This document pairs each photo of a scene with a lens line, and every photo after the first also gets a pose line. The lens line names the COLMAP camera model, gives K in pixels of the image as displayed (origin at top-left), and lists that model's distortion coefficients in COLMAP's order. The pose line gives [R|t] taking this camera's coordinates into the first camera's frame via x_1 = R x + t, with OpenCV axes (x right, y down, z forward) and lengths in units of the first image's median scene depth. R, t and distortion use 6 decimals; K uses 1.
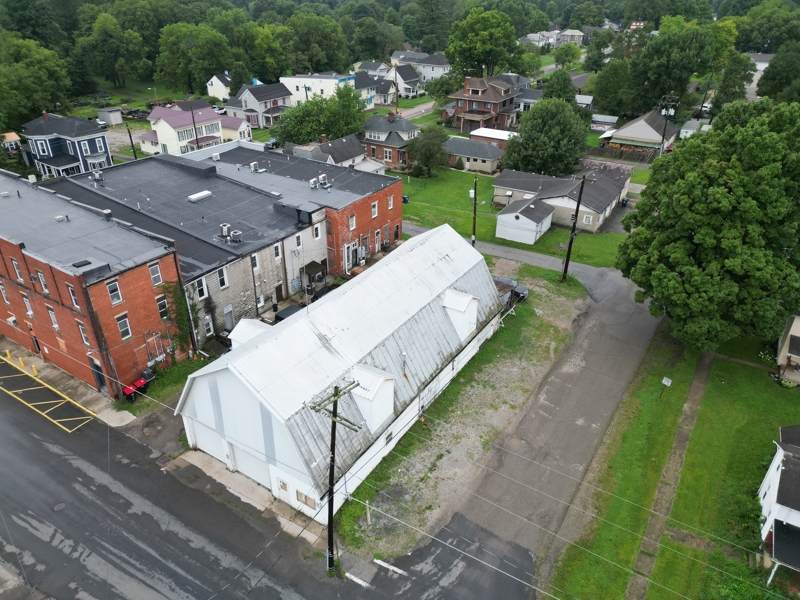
lens RADIAL K [[558.0, 0, 399.8], [0, 558.0, 298.7], [0, 0, 1]] dist [0.079131, -0.077024]
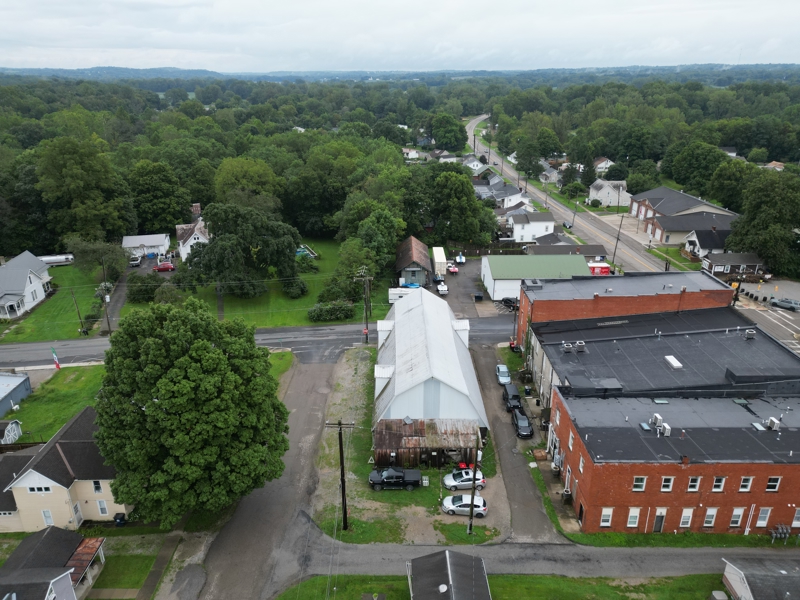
lens RADIAL K [[558.0, 0, 399.8], [0, 558.0, 298.7], [0, 0, 1]] dist [0.079131, -0.077024]
pose [[-0.837317, 0.193966, -0.511153, 0.694951], [-0.274010, 0.660160, 0.699362, -1.021261], [0.473095, 0.725649, -0.499615, 1.438149]]
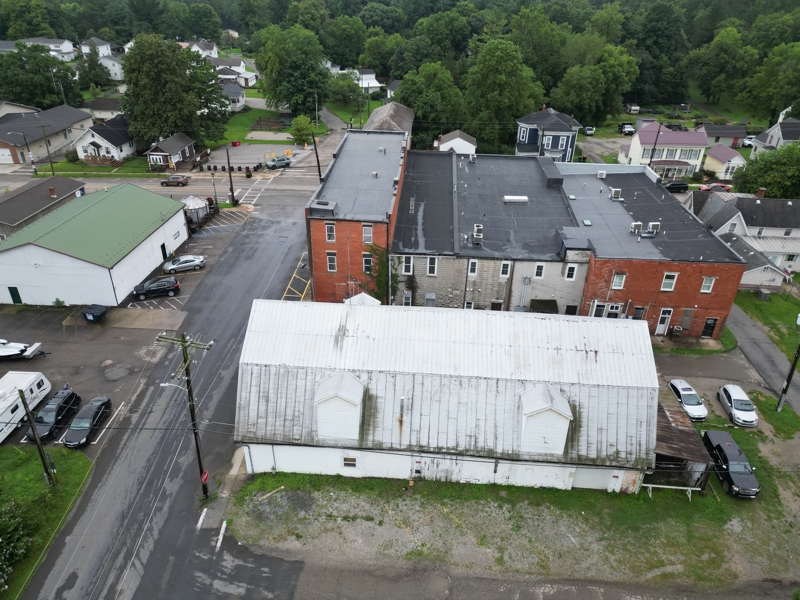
lens RADIAL K [[558.0, 0, 399.8], [0, 558.0, 298.7], [0, 0, 1]] dist [0.079131, -0.077024]
pose [[0.482636, 0.428364, -0.763915, 0.476527], [-0.444488, 0.871353, 0.207785, -0.171150], [0.754648, 0.239266, 0.610949, 0.317855]]
